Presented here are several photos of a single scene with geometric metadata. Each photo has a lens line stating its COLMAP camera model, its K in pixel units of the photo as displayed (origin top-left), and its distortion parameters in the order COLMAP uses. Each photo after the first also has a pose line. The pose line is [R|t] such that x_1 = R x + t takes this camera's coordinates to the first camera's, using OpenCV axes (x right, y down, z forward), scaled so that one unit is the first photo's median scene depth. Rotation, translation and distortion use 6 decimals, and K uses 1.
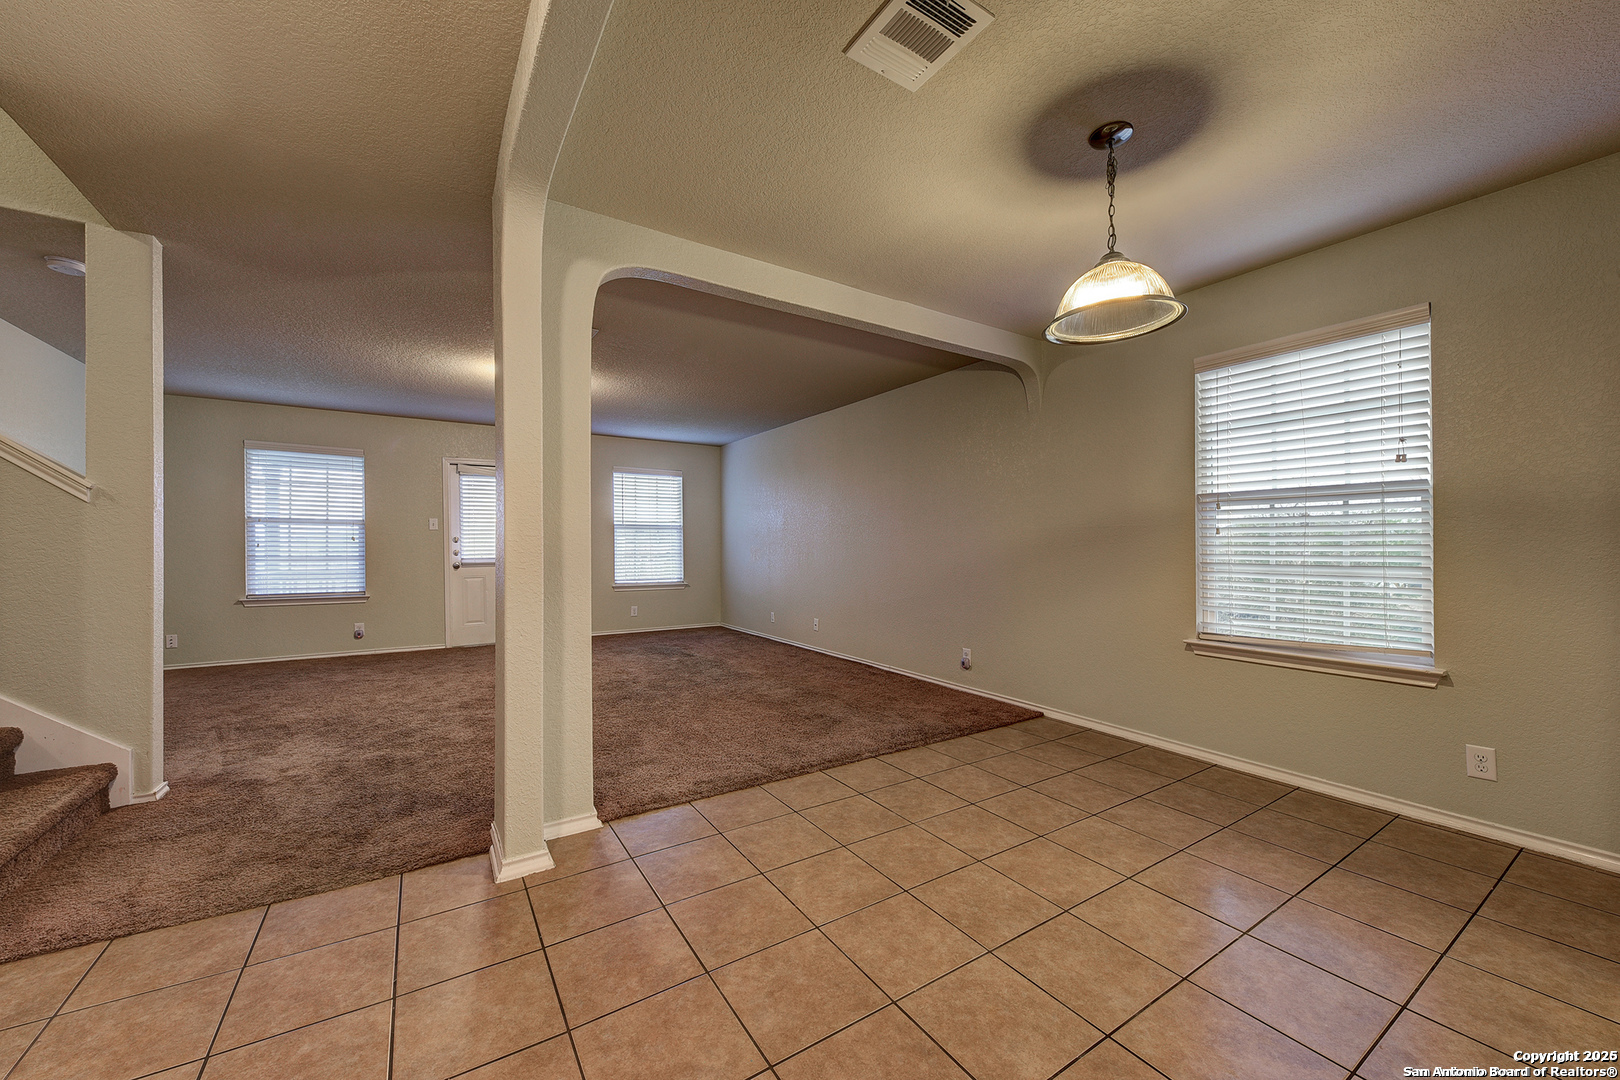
lens RADIAL K [[611.9, 0, 817.4], [0, 611.9, 547.7], [0, 0, 1]] dist [0.008952, -0.000718]
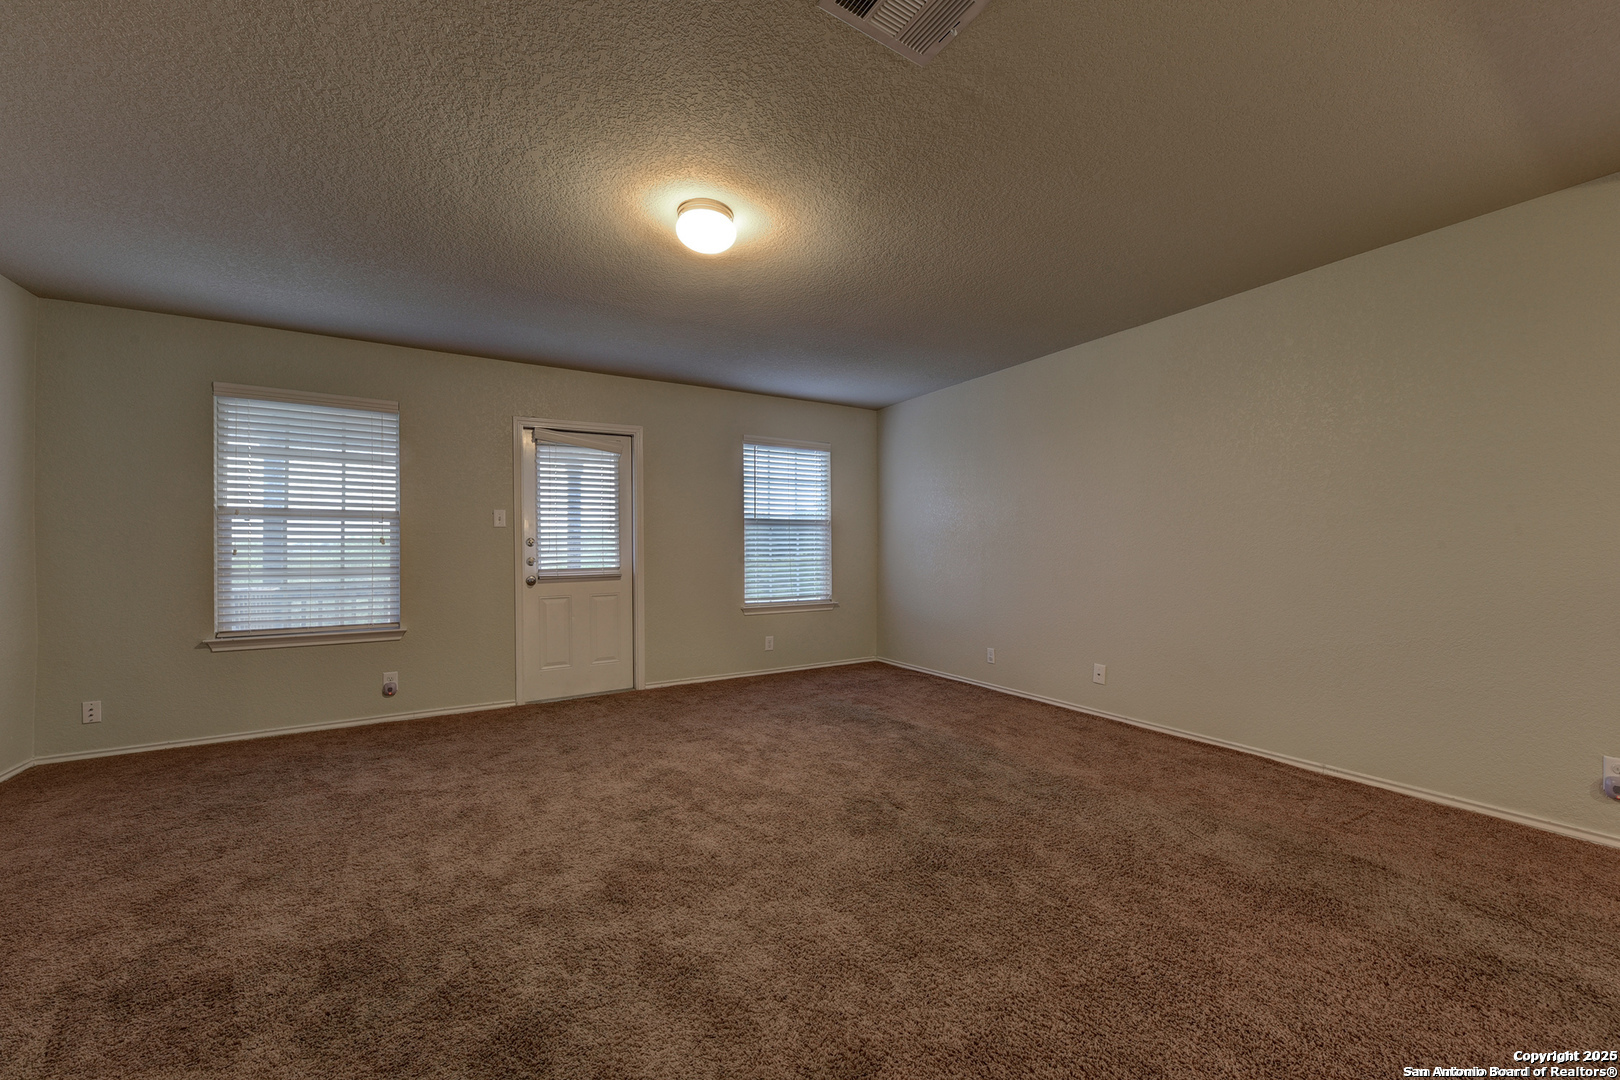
lens RADIAL K [[611.9, 0, 803.1], [0, 611.9, 545.3], [0, 0, 1]] dist [0.008952, -0.000718]
pose [[0.998559, -0.009923, -0.052731, -0.275678], [0.009055, 0.999820, -0.016669, 0.004673], [0.052887, 0.016167, 0.998470, 0.373843]]
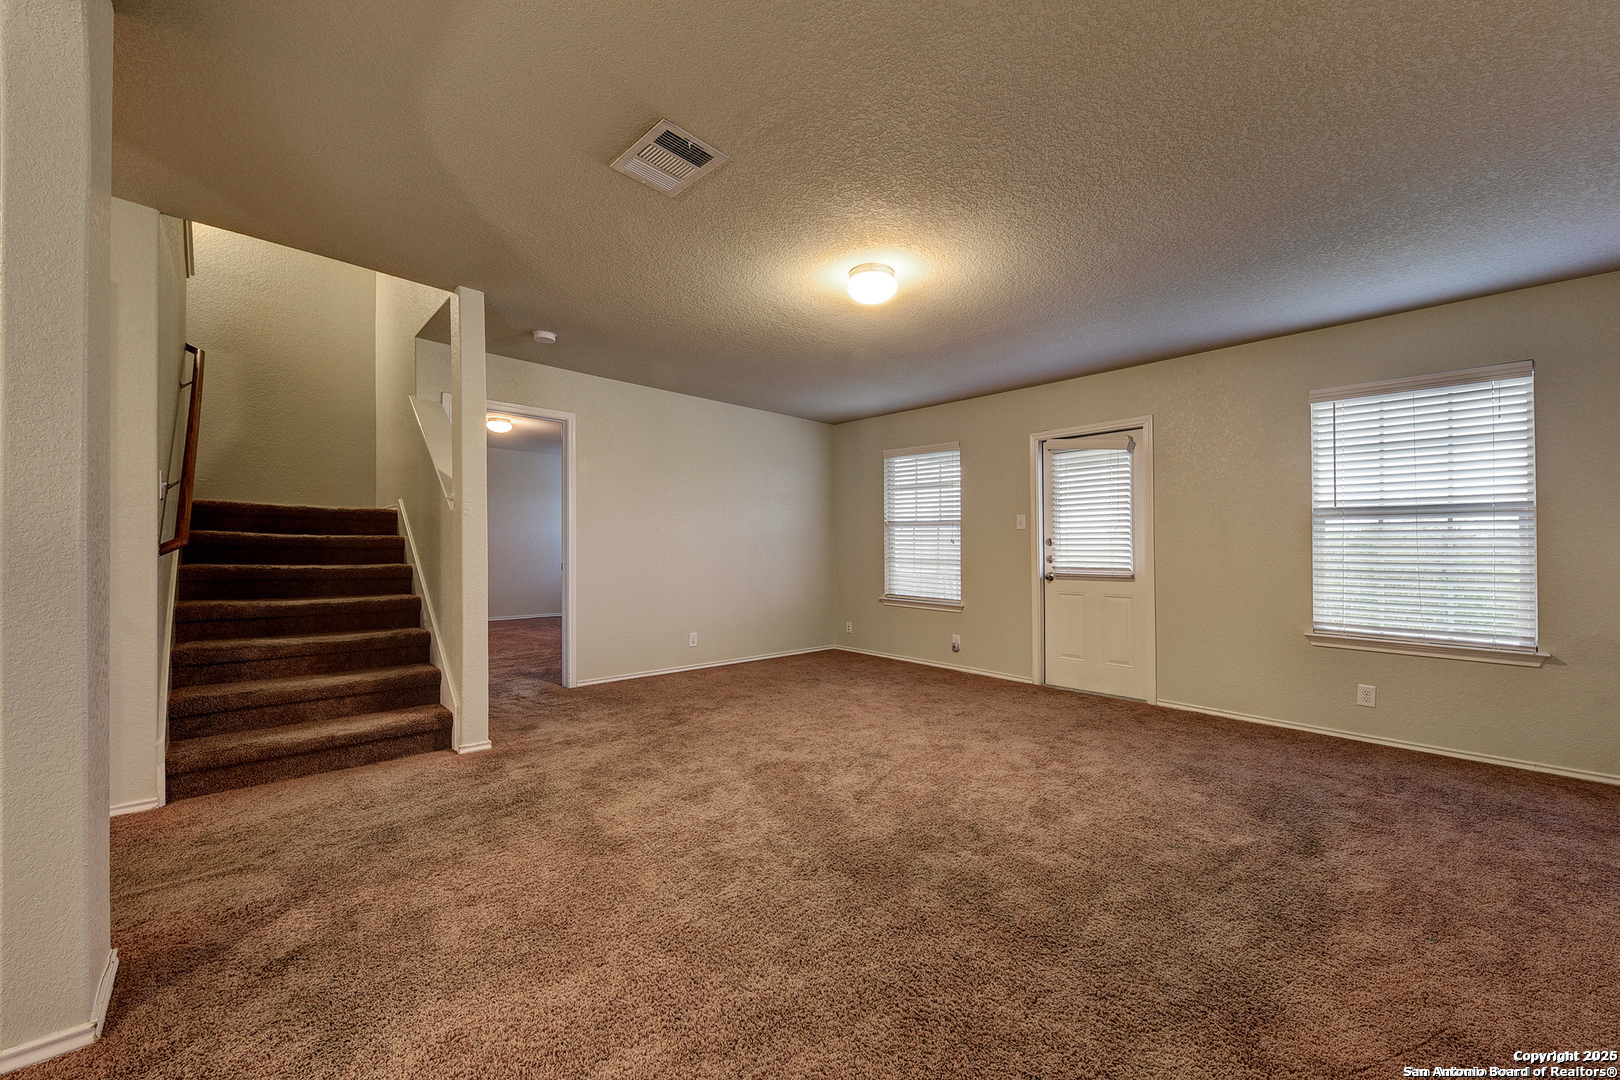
lens RADIAL K [[611.9, 0, 825.7], [0, 611.9, 543.0], [0, 0, 1]] dist [0.008952, -0.000718]
pose [[0.189555, -0.008156, -0.981836, 0.098974], [-0.017560, 0.999777, -0.011696, 0.002064], [0.981713, 0.019458, 0.189369, 0.633524]]
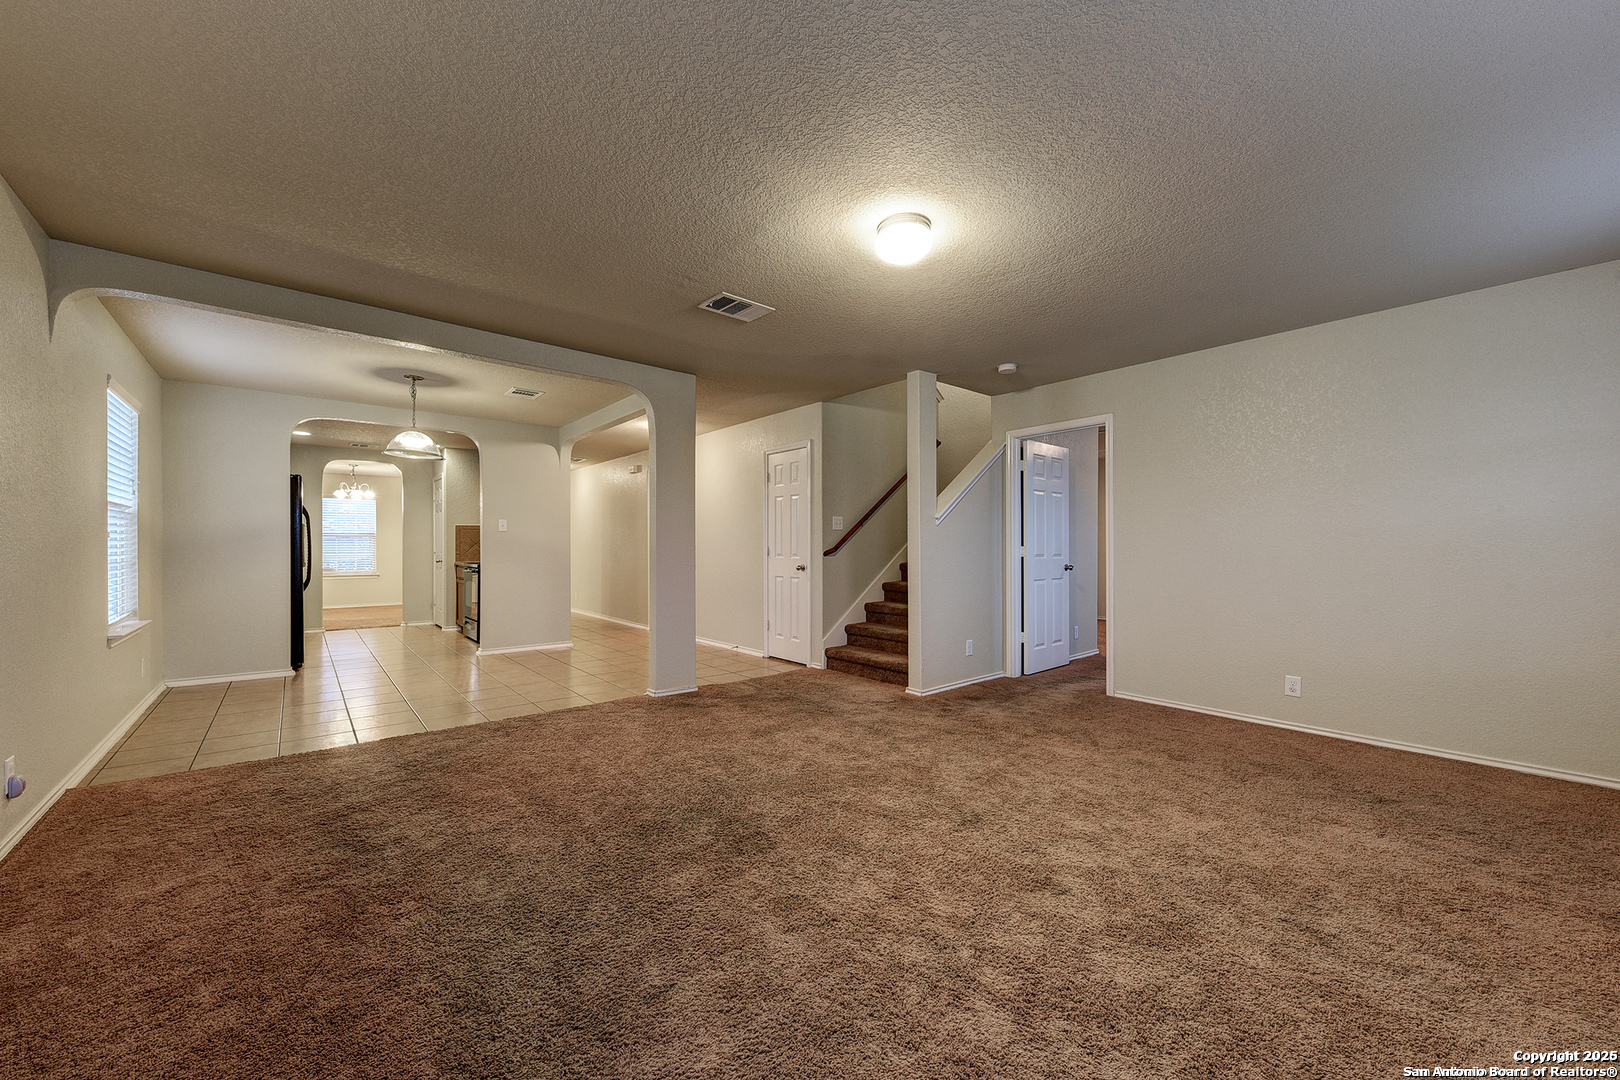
lens RADIAL K [[611.9, 0, 795.9], [0, 611.9, 544.0], [0, 0, 1]] dist [0.008952, -0.000718]
pose [[-0.994664, -0.003003, -0.103129, -0.246494], [-0.003276, 0.999992, 0.002482, -0.005930], [0.103120, 0.002807, -0.994665, 1.159507]]
